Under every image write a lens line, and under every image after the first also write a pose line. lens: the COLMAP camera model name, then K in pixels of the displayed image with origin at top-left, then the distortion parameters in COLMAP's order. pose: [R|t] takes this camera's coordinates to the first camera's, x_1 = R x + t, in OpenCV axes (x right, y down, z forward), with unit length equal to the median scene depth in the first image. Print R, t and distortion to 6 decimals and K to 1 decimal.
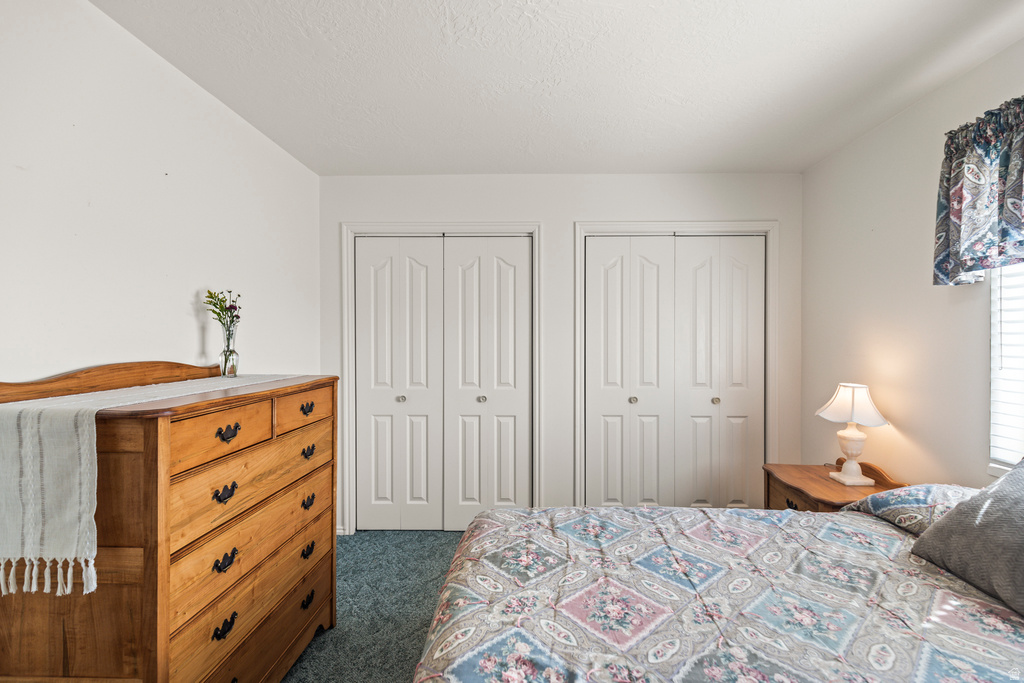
lens RADIAL K [[461.2, 0, 514.7], [0, 461.2, 352.0], [0, 0, 1]] dist [0.005422, 0.000666]
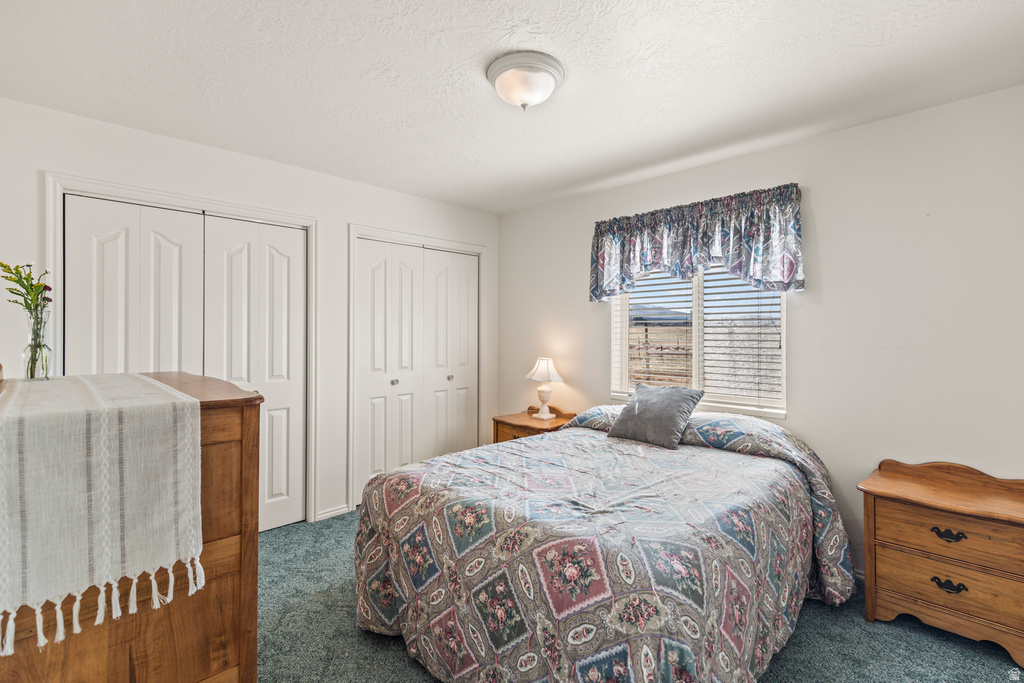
lens RADIAL K [[461.2, 0, 514.7], [0, 461.2, 352.0], [0, 0, 1]] dist [0.005422, 0.000666]
pose [[0.697865, -0.031402, 0.715540, -0.772821], [0.019895, 0.999503, 0.024460, 0.007931], [-0.715953, -0.002834, 0.698143, -0.095874]]
